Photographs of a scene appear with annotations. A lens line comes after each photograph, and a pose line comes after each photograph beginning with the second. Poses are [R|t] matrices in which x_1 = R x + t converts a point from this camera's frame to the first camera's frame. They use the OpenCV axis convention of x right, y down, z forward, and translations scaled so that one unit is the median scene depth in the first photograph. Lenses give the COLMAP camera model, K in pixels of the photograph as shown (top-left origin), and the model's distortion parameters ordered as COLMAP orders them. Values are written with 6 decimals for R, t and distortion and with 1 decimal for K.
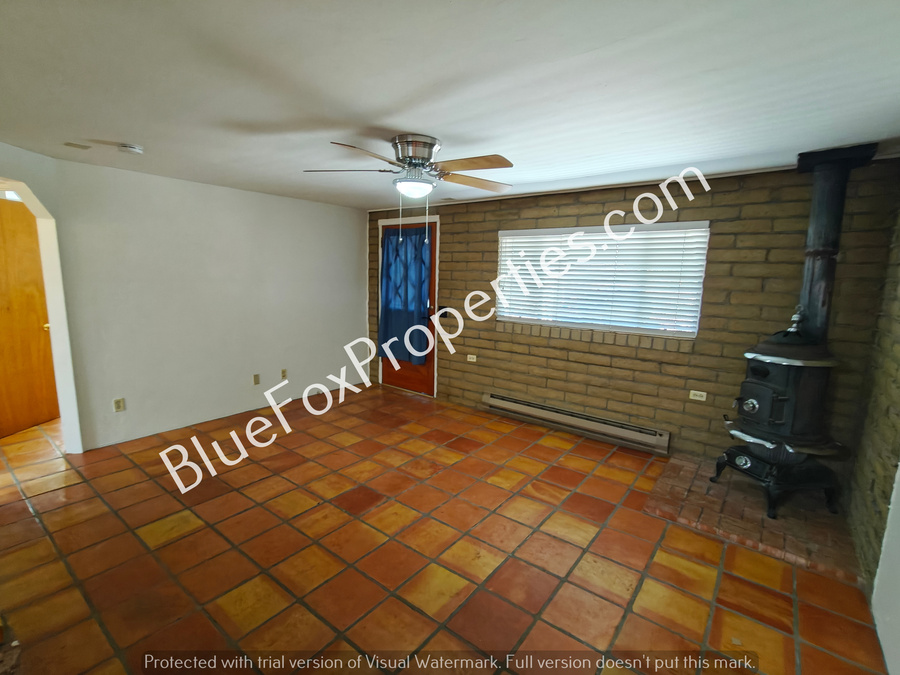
lens RADIAL K [[433.2, 0, 445.6], [0, 433.2, 338.1], [0, 0, 1]] dist [0.002303, 0.003547]
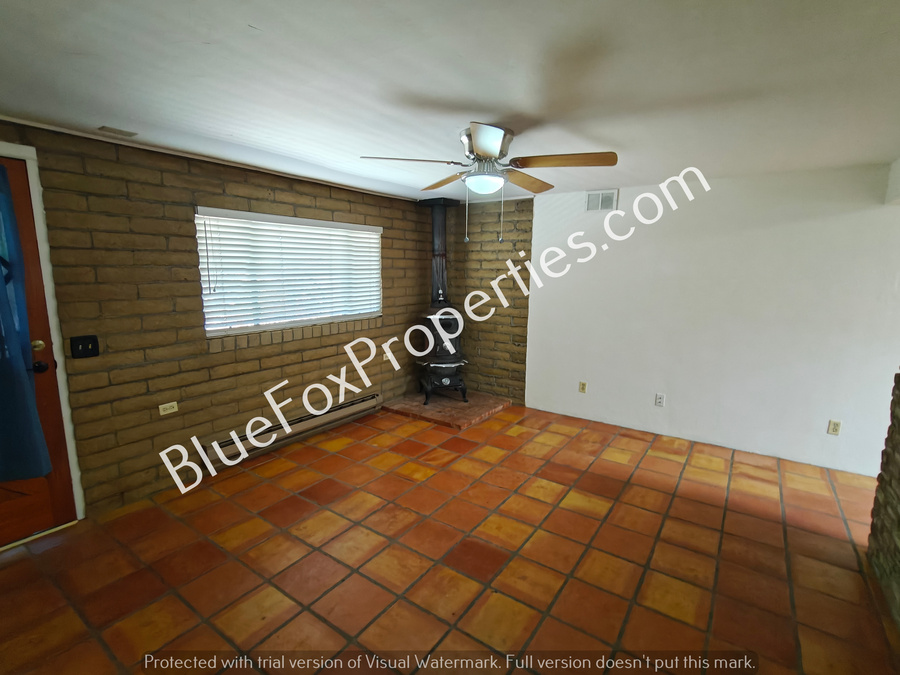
lens RADIAL K [[433.2, 0, 454.2], [0, 433.2, 337.8], [0, 0, 1]] dist [0.002303, 0.003547]
pose [[-0.055315, -0.183243, 0.981510, -0.728808], [0.139172, 0.972004, 0.189312, -0.147265], [-0.988722, 0.147070, -0.028264, 0.799183]]
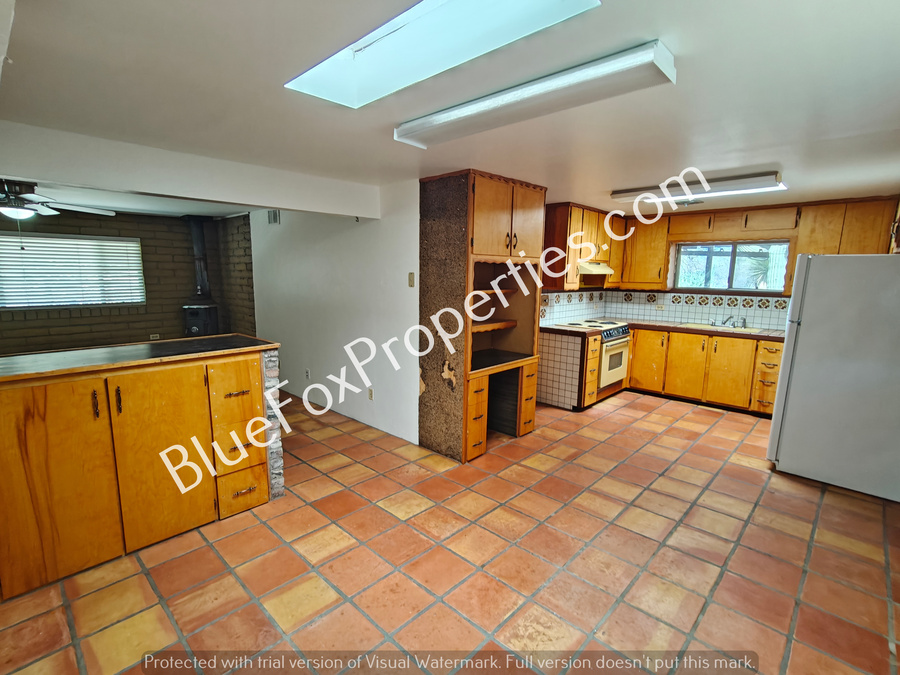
lens RADIAL K [[433.2, 0, 444.9], [0, 433.2, 340.4], [0, 0, 1]] dist [0.002303, 0.003547]
pose [[0.105176, -0.177864, 0.978418, -1.000665], [0.141139, 0.976585, 0.162359, 0.026186], [-0.984387, 0.121017, 0.127817, -0.381484]]
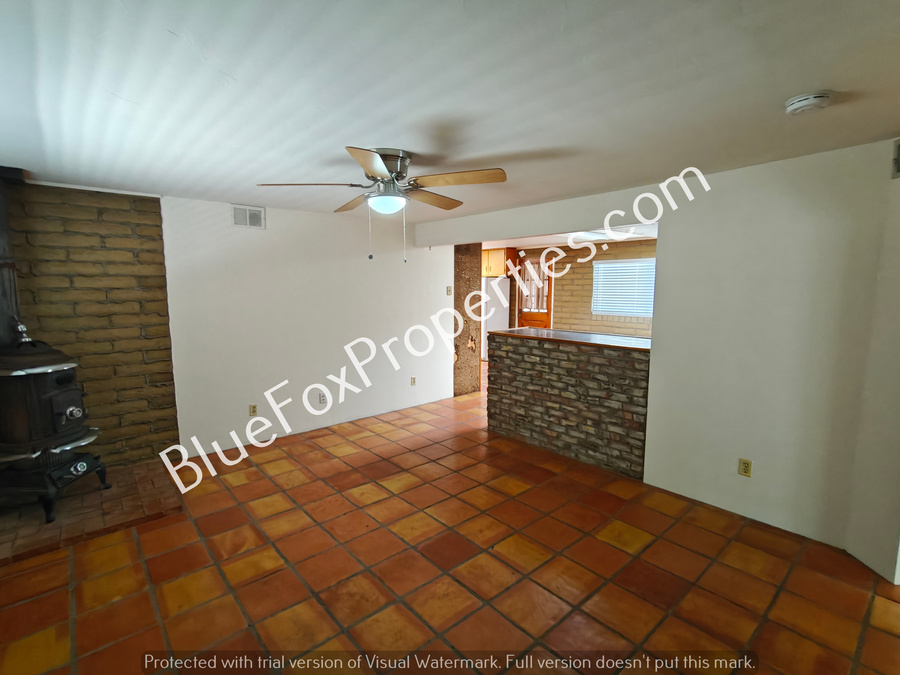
lens RADIAL K [[433.2, 0, 431.3], [0, 433.2, 335.5], [0, 0, 1]] dist [0.002303, 0.003547]
pose [[-0.975793, -0.043789, 0.214266, -0.266883], [0.014600, 0.964519, 0.263608, -0.222074], [-0.218207, 0.260356, -0.940532, 1.373048]]
